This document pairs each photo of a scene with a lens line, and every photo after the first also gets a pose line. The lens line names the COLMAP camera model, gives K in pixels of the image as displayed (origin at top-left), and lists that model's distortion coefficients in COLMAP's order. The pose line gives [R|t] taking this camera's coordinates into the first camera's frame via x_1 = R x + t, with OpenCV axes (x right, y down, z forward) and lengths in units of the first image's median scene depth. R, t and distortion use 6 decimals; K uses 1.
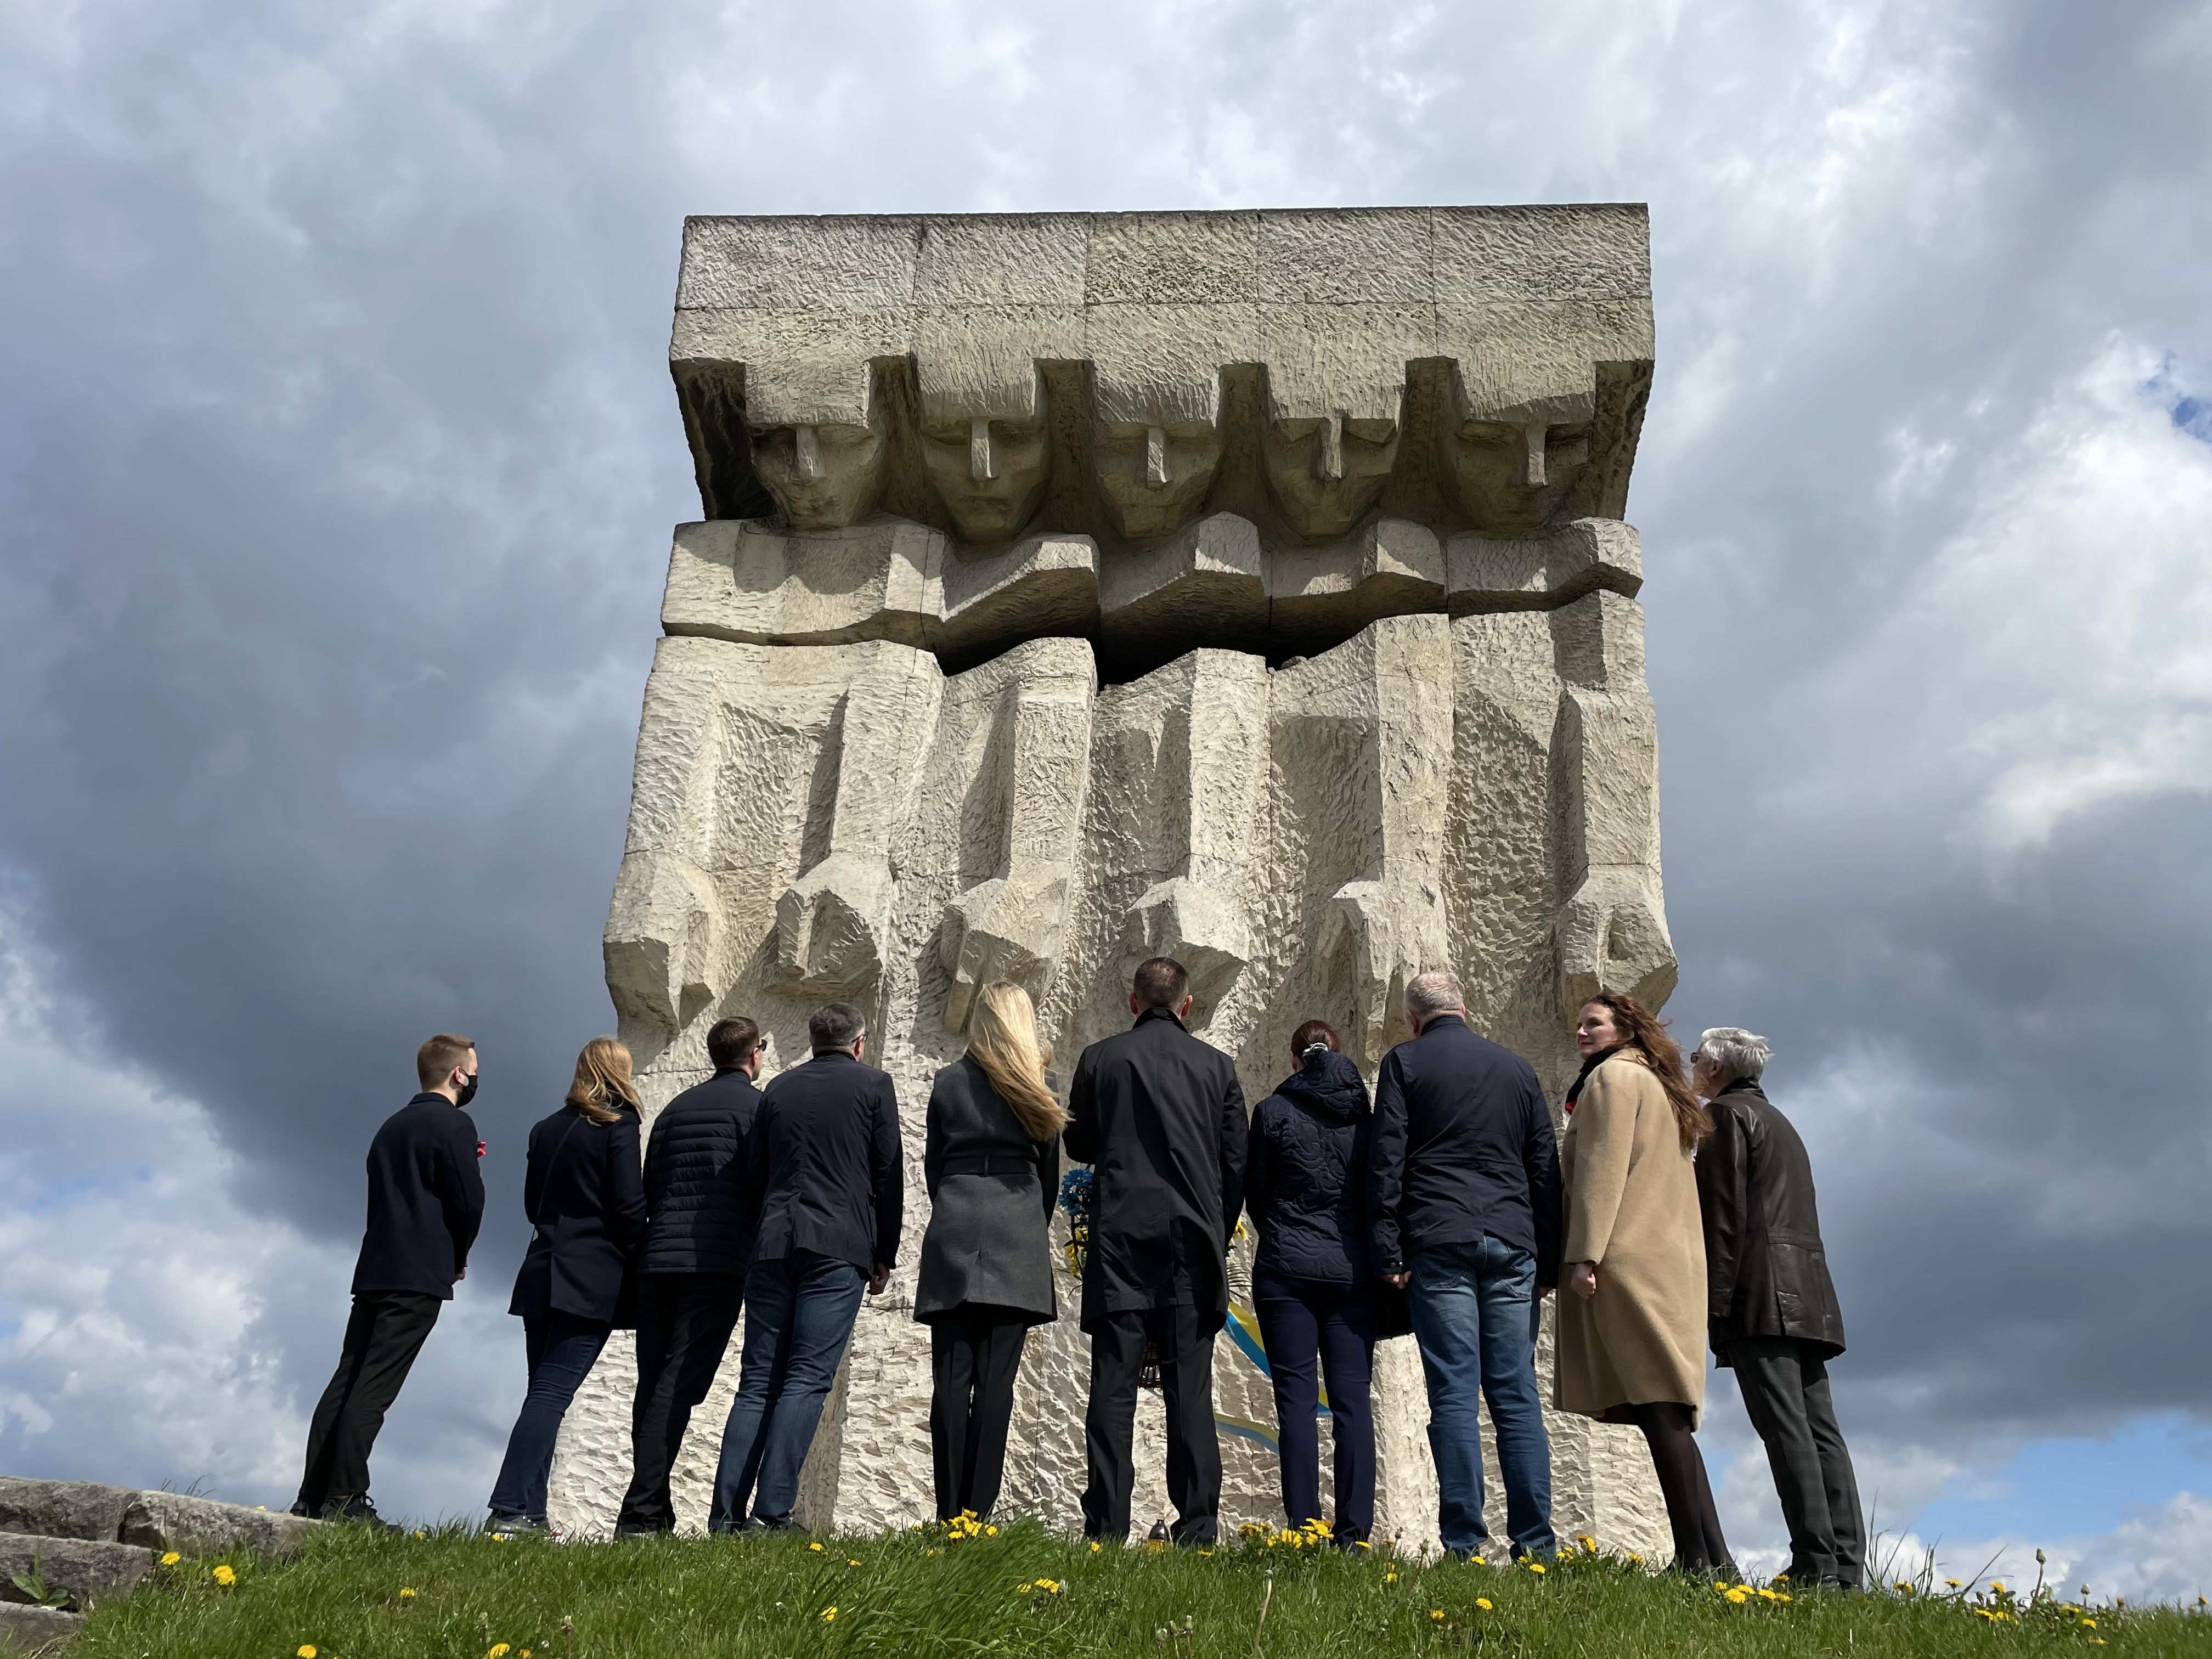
lens RADIAL K [[1667.4, 0, 1108.0], [0, 1667.4, 822.1], [0, 0, 1]] dist [0.094919, -0.126585]
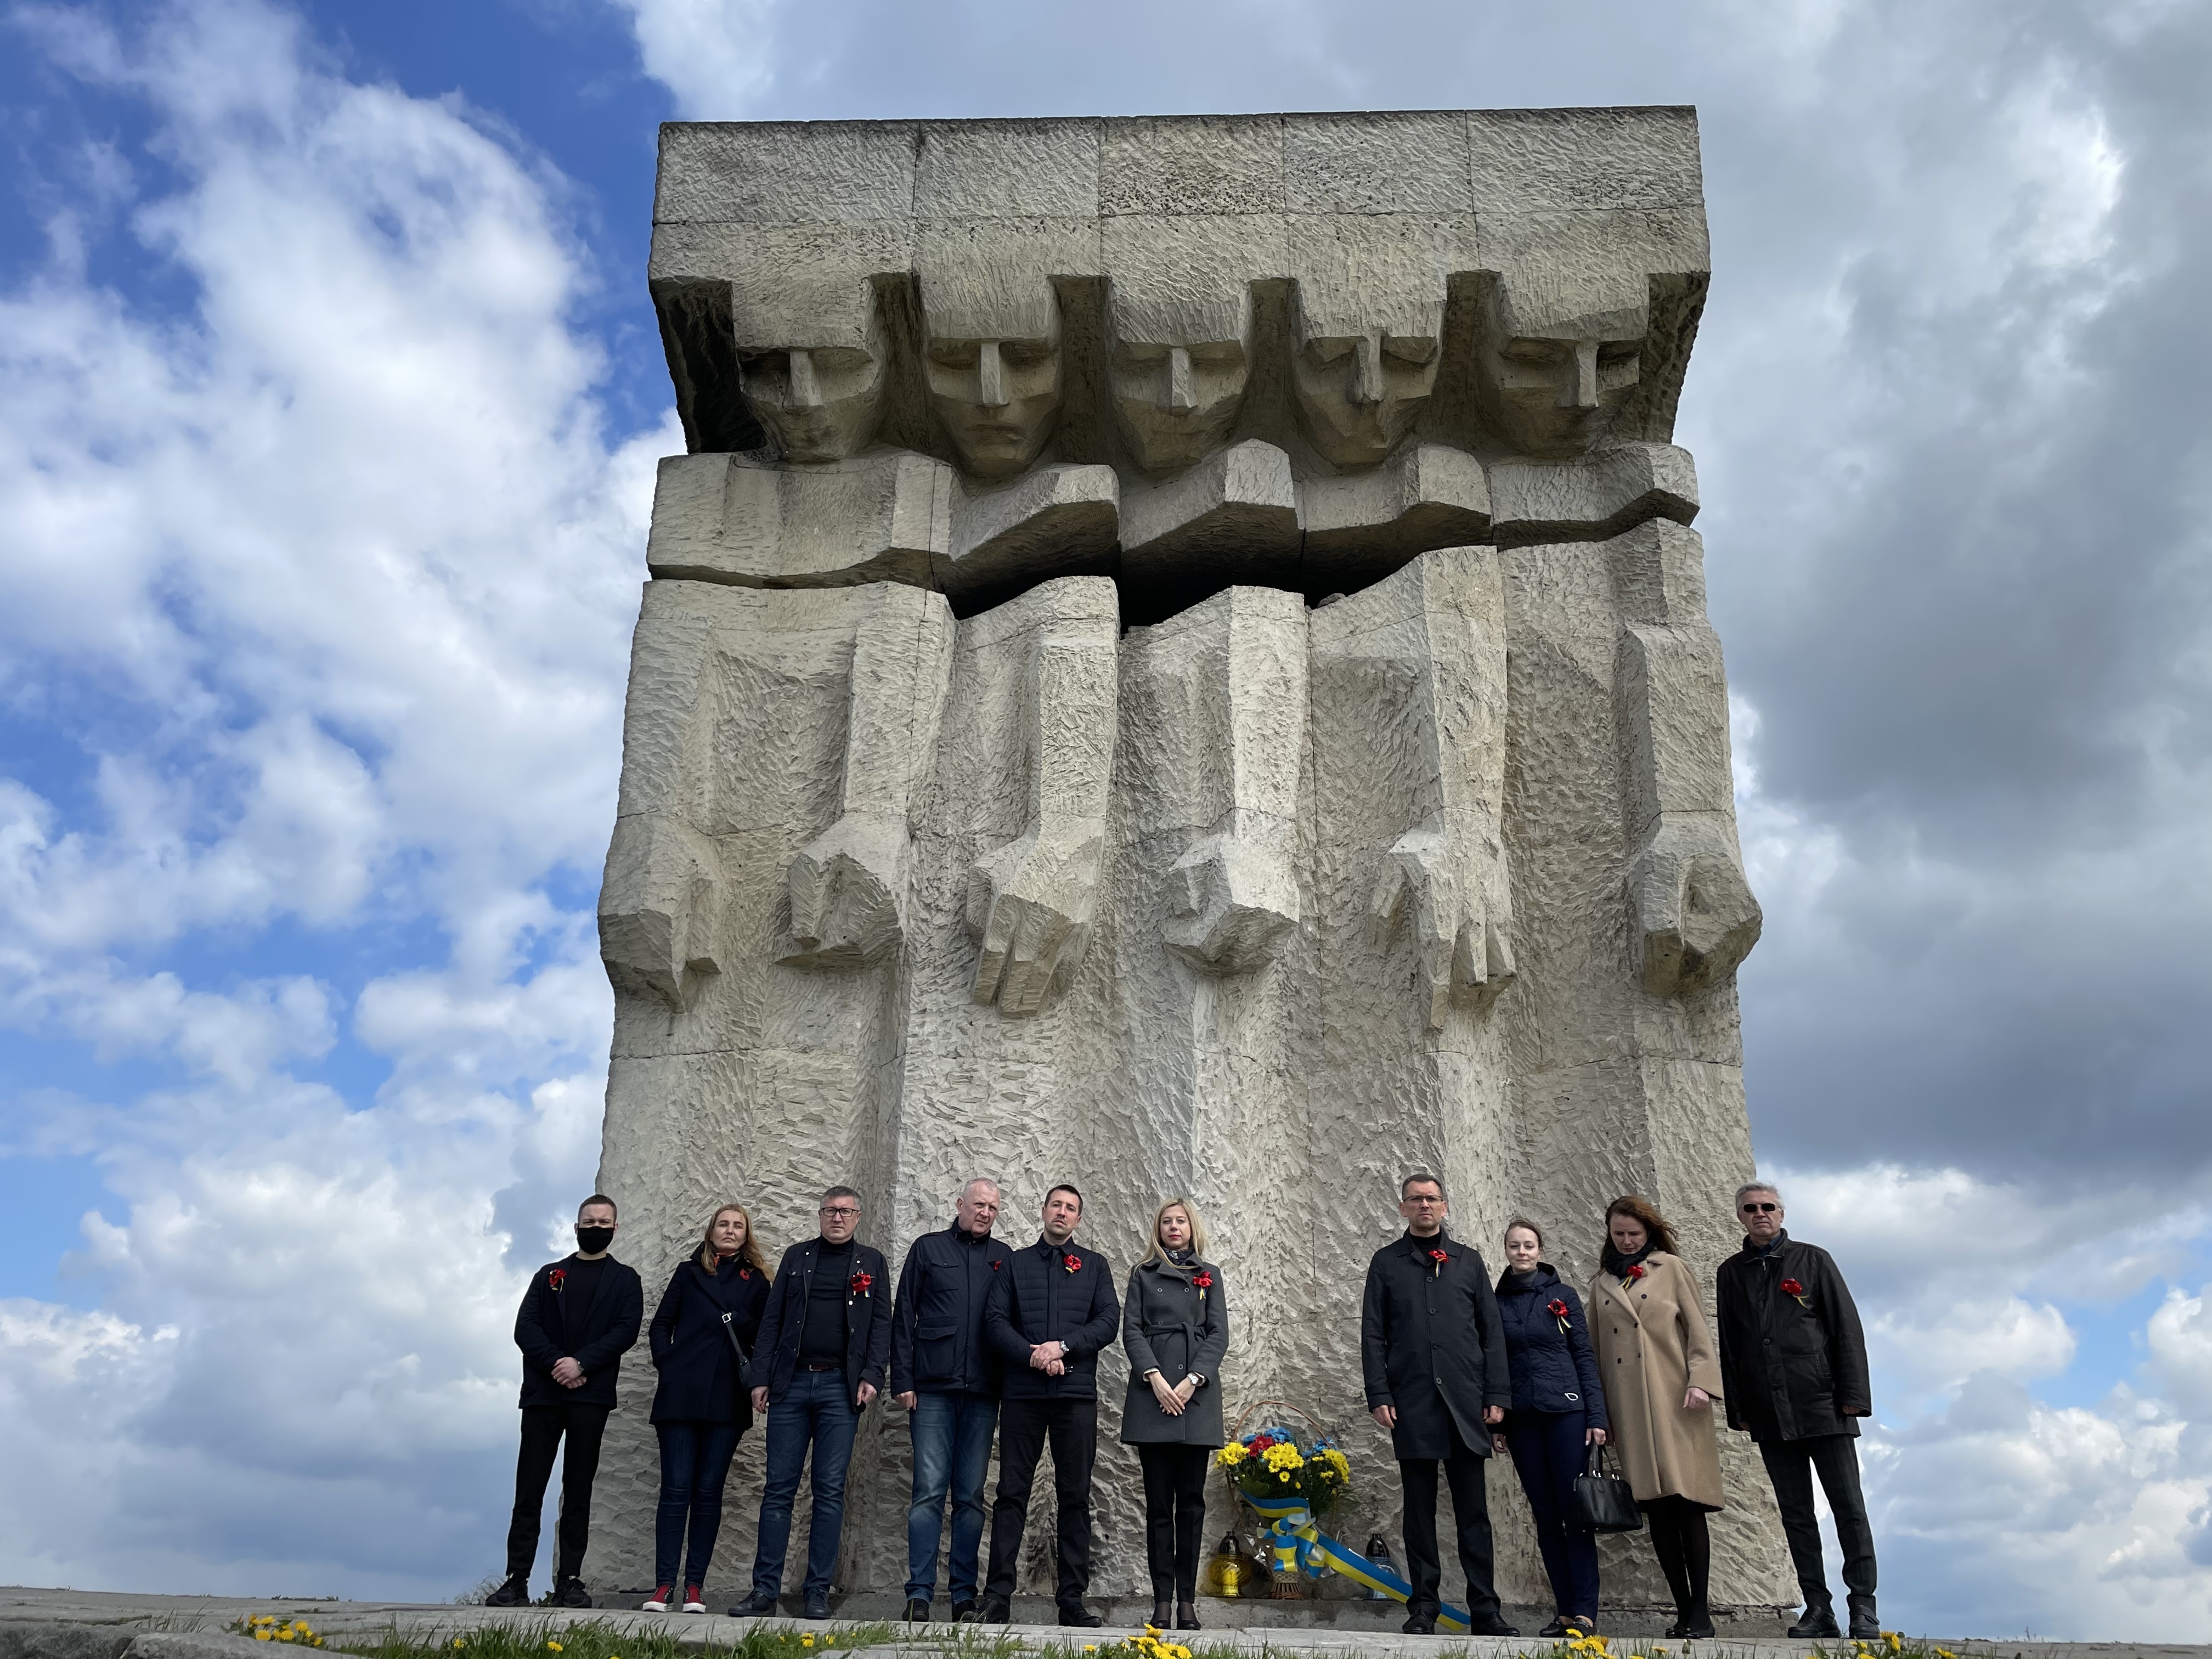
lens RADIAL K [[1664.9, 0, 1117.3], [0, 1664.9, 791.6], [0, 0, 1]] dist [0.096030, -0.132311]
pose [[0.999105, -0.016995, 0.038722, -0.047905], [0.016323, 0.999712, 0.017613, -0.006816], [-0.039011, -0.016965, 0.999095, 0.070362]]
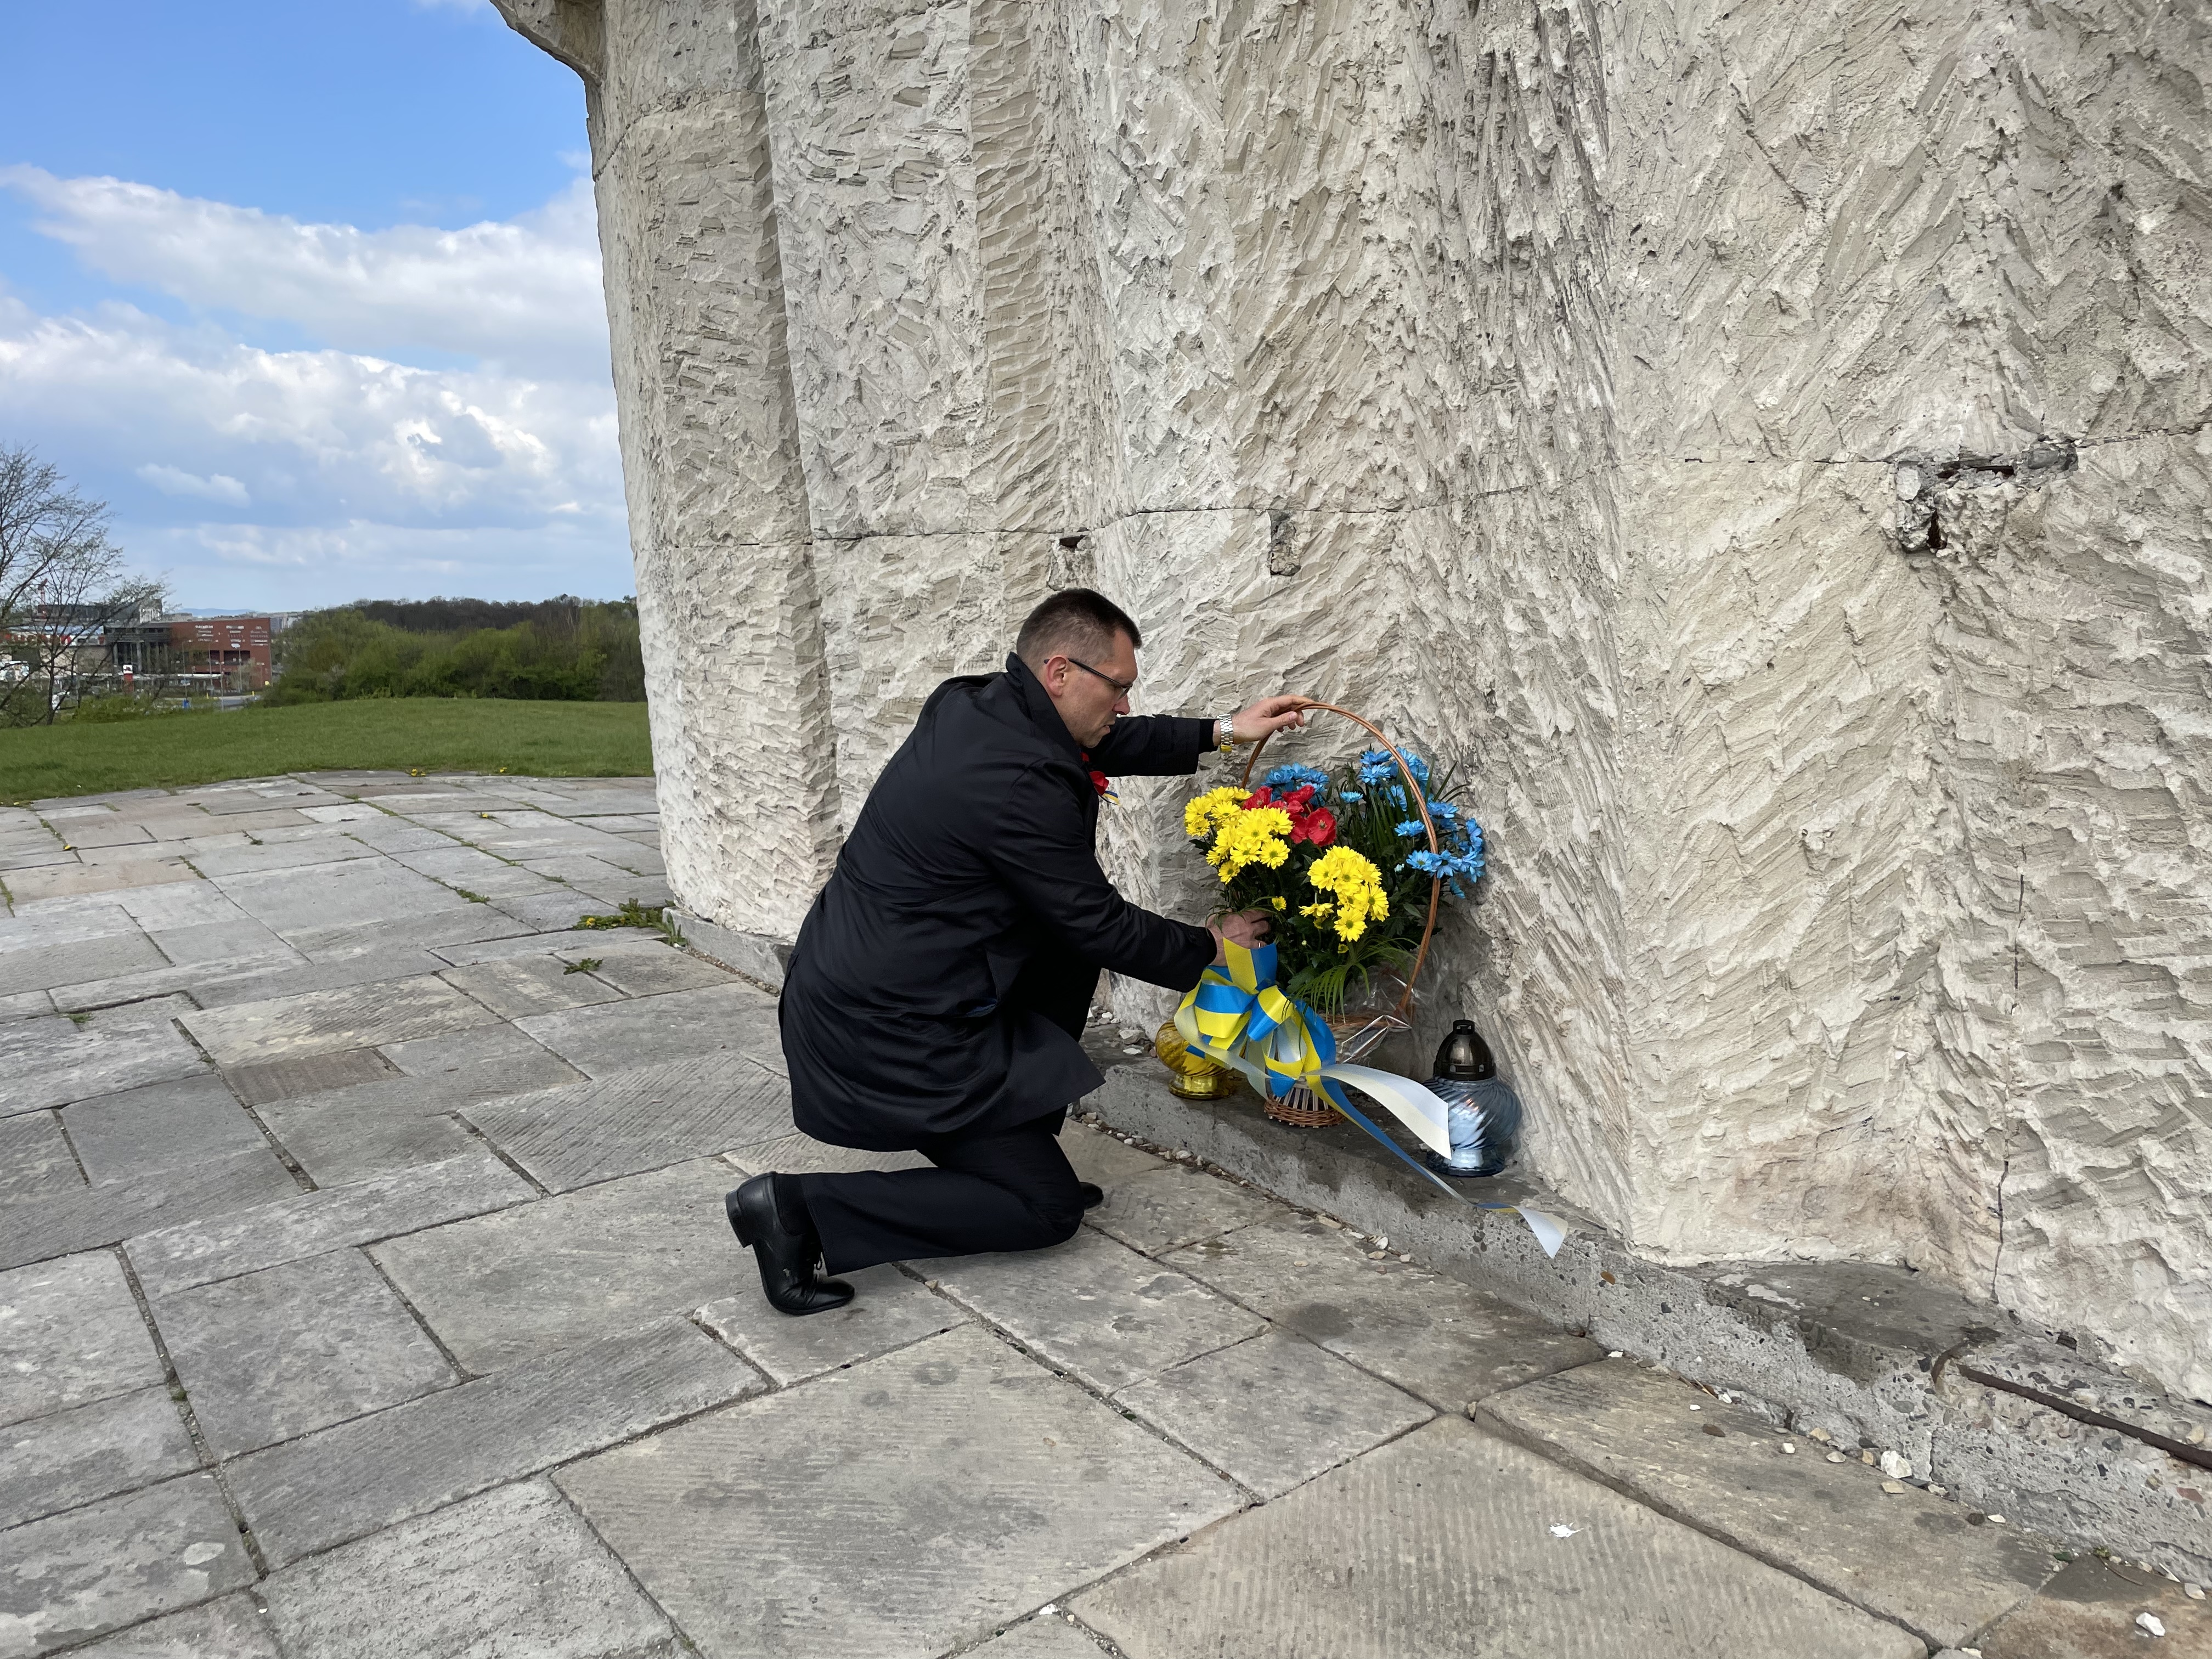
lens RADIAL K [[1667.0, 0, 1128.5], [0, 1667.0, 829.2], [0, 0, 1]] dist [0.089653, -0.119939]
pose [[0.654017, 0.046447, -0.755052, 0.274159], [0.397862, 0.827798, 0.395545, 0.165565], [0.643403, -0.559100, 0.522915, 0.630133]]
